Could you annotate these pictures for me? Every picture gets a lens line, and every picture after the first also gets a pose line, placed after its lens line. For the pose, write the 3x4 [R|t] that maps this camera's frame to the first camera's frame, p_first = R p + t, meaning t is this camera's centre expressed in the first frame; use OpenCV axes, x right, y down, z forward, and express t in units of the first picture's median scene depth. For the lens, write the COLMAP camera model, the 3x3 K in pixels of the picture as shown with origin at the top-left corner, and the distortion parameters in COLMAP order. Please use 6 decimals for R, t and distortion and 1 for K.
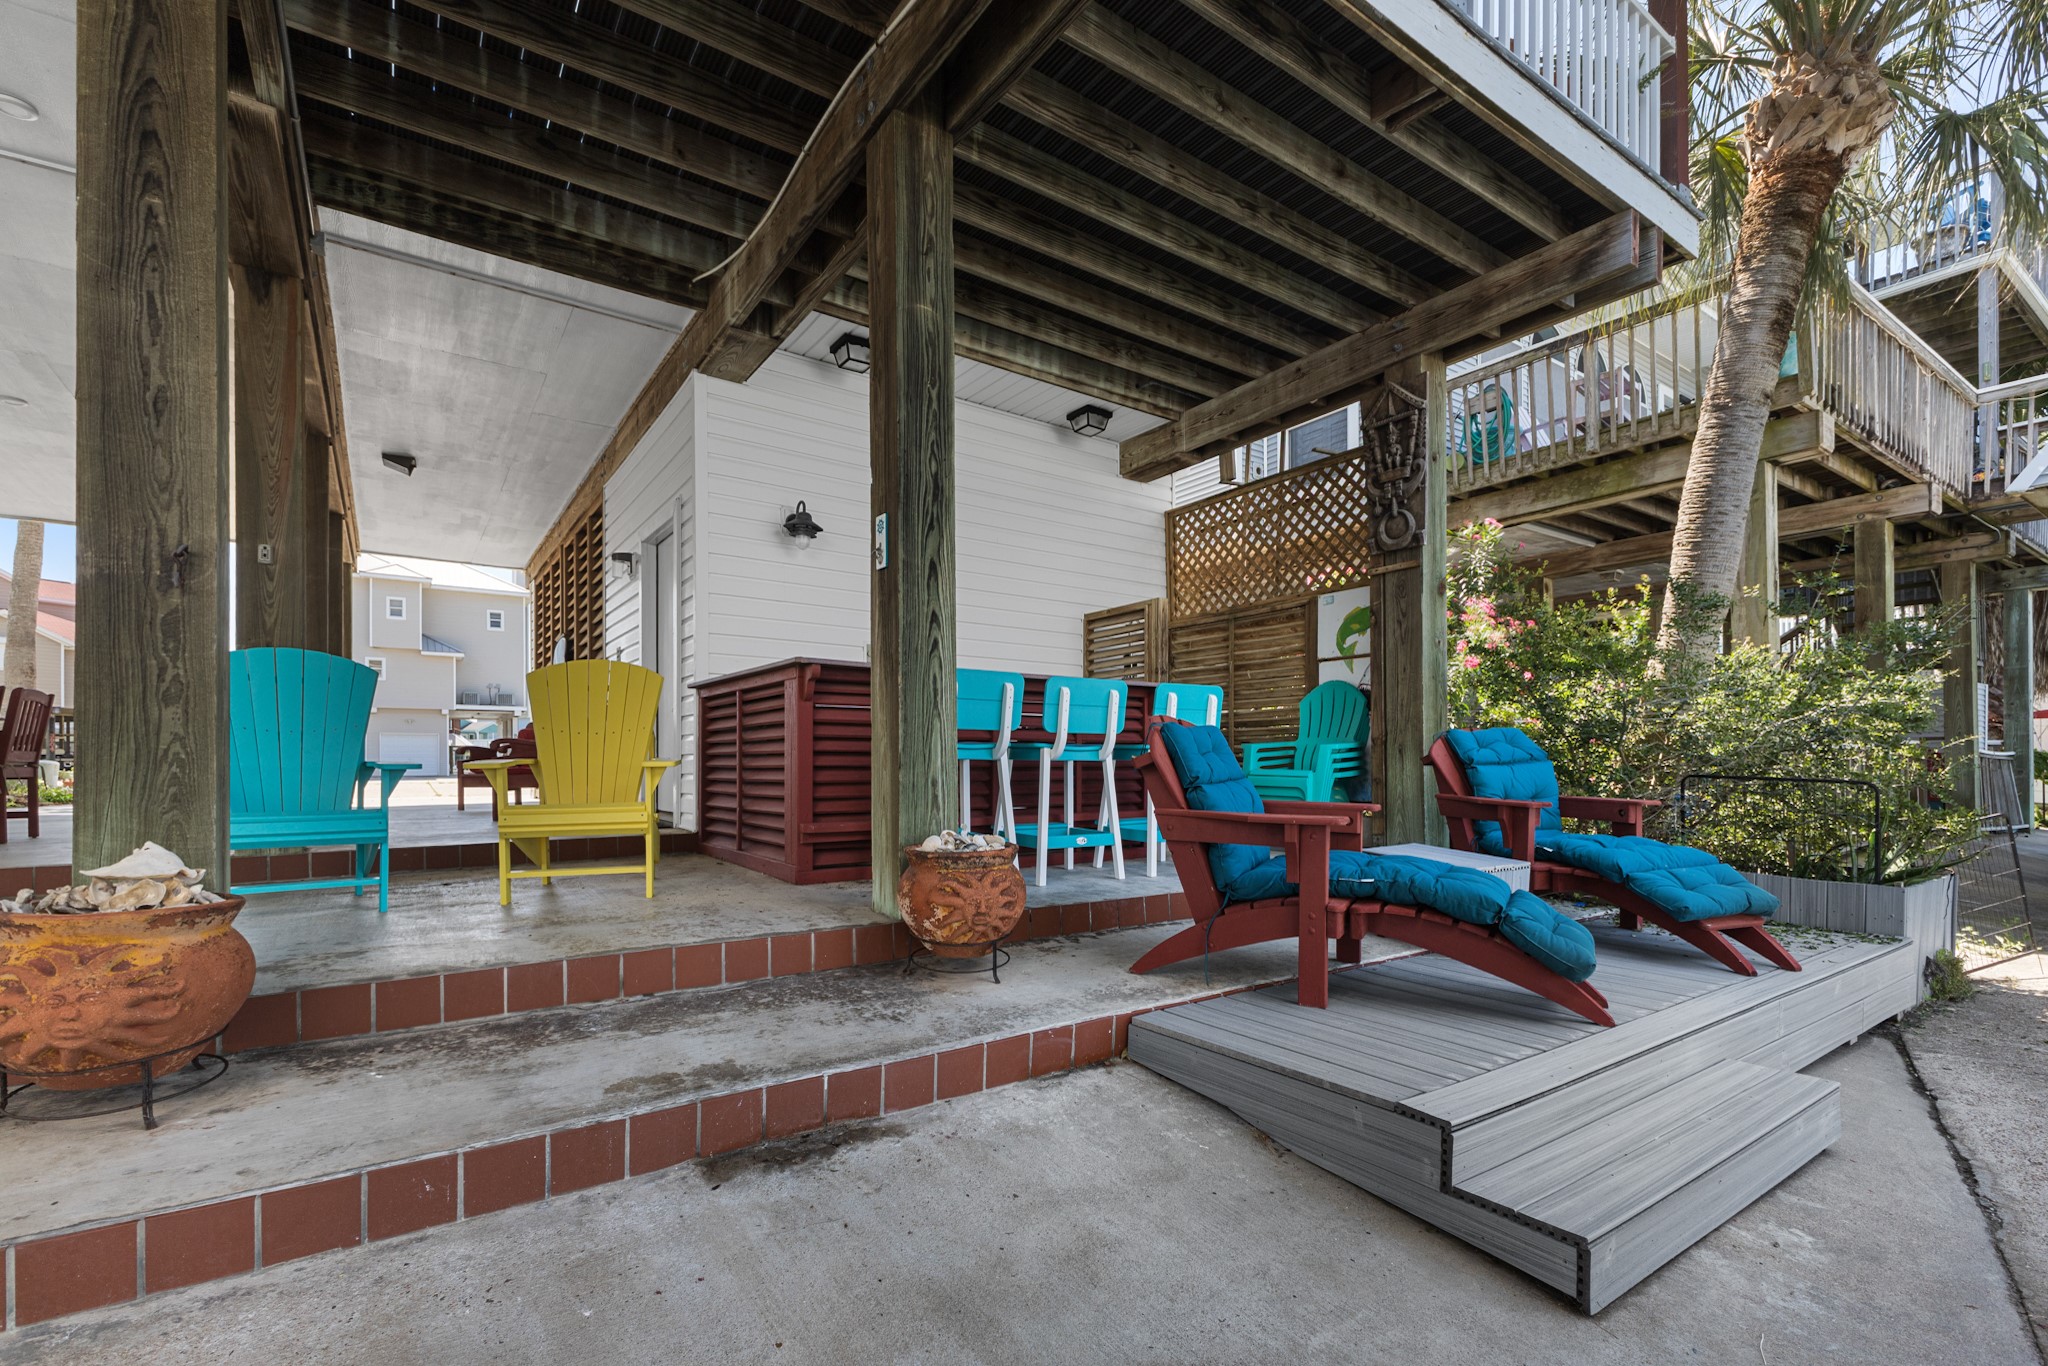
lens RADIAL K [[914.3, 0, 1022.4], [0, 914.3, 762.9], [0, 0, 1]] dist [0.000994, 0.000462]
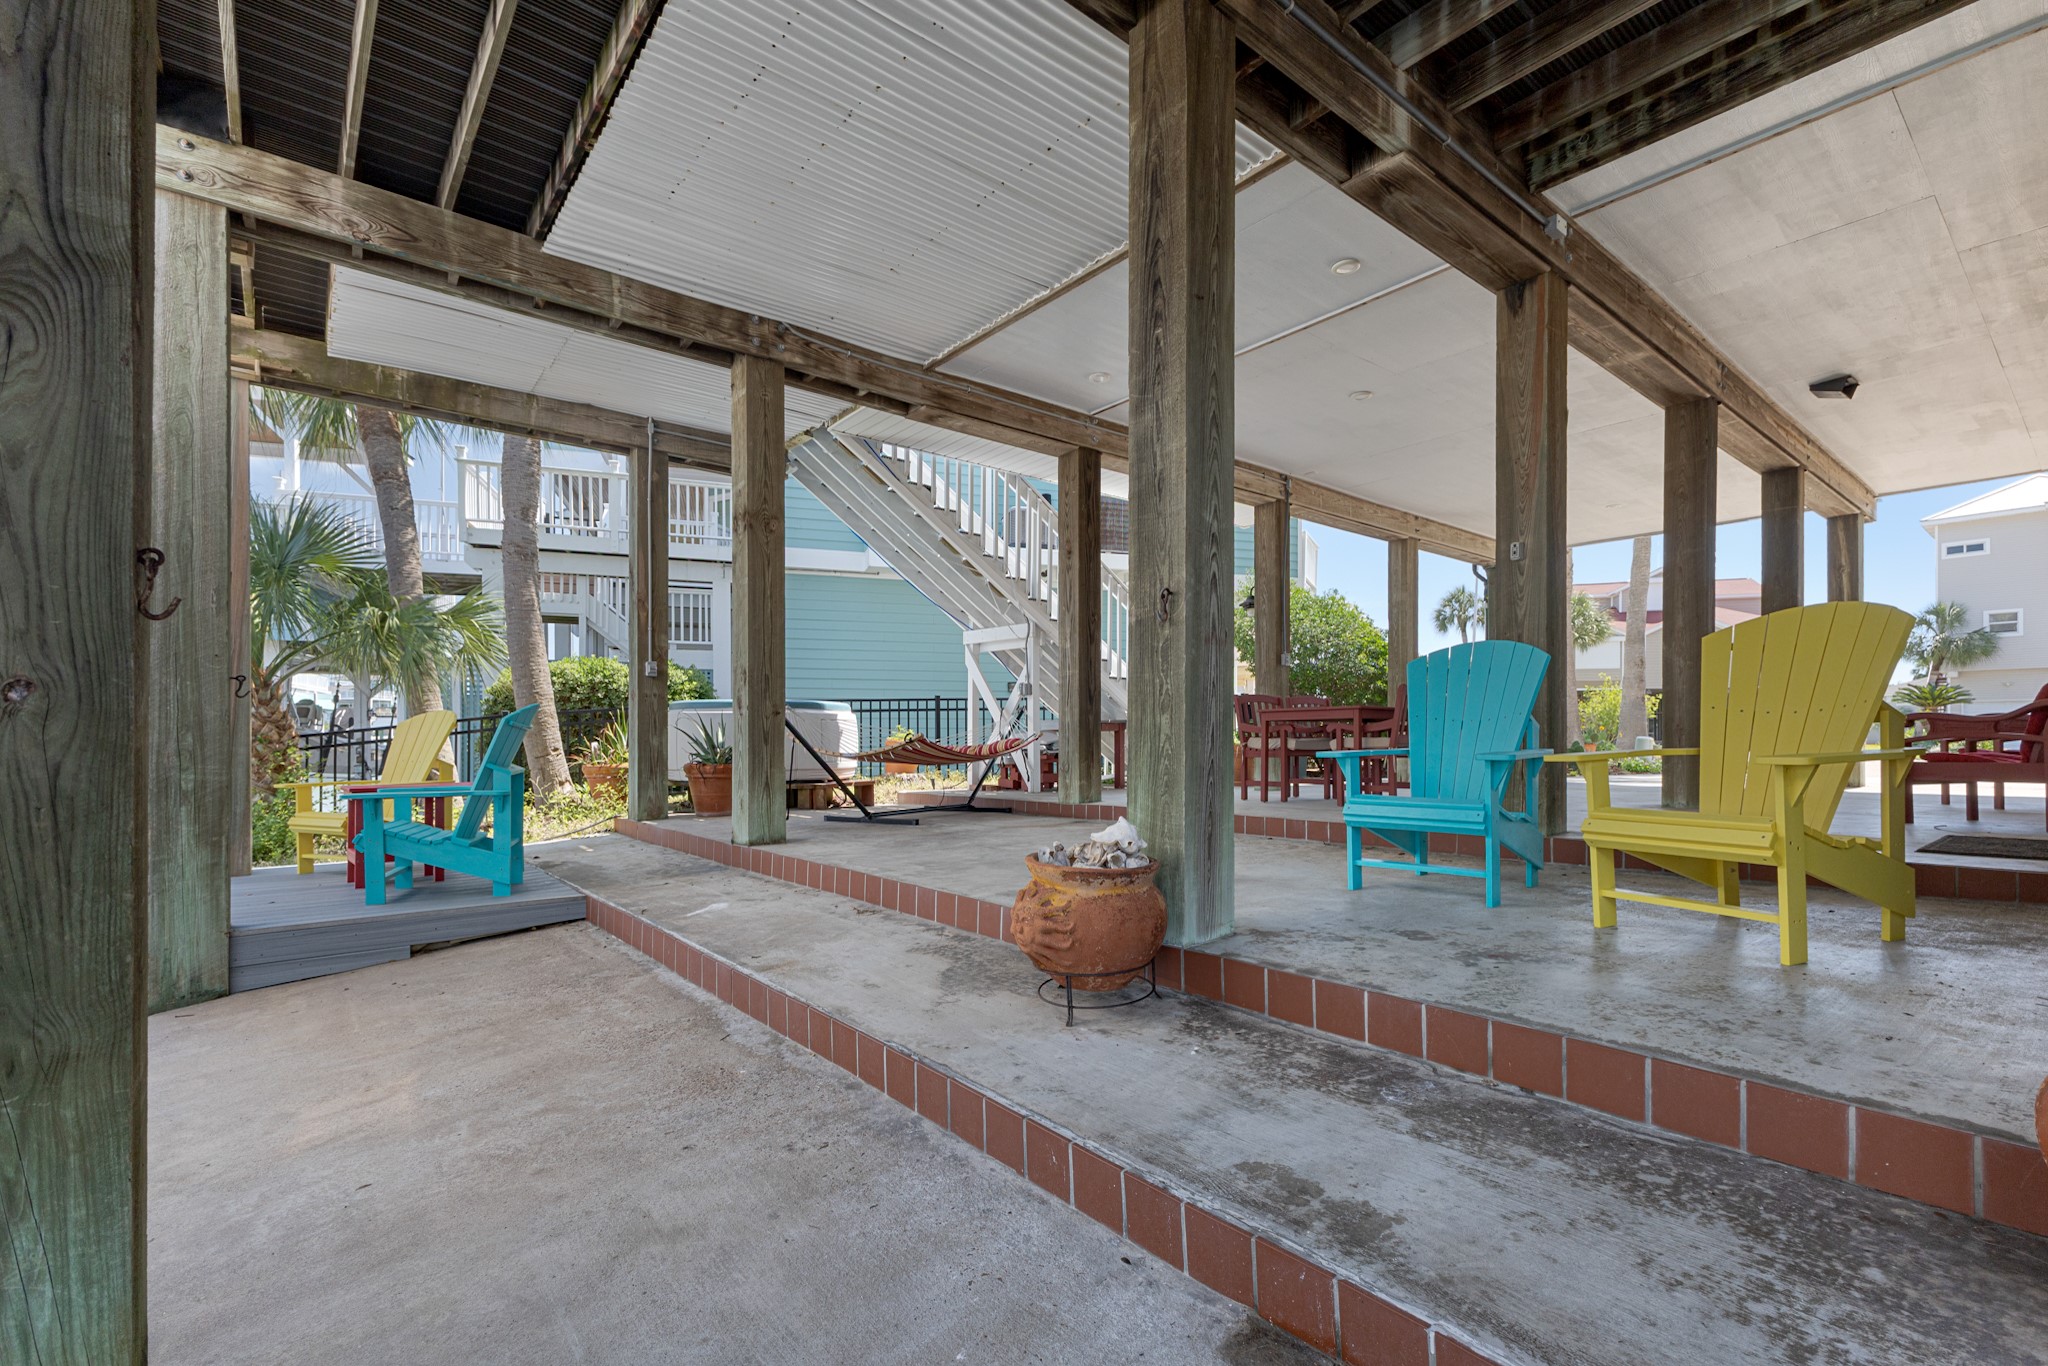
lens RADIAL K [[889.2, 0, 1018.2], [0, 889.2, 739.8], [0, 0, 1]] dist [0.005373, -0.000568]
pose [[0.081735, 0.001956, -0.996652, 0.283757], [0.003501, 0.999991, 0.002250, -0.025442], [0.996648, -0.003673, 0.081728, 0.621309]]
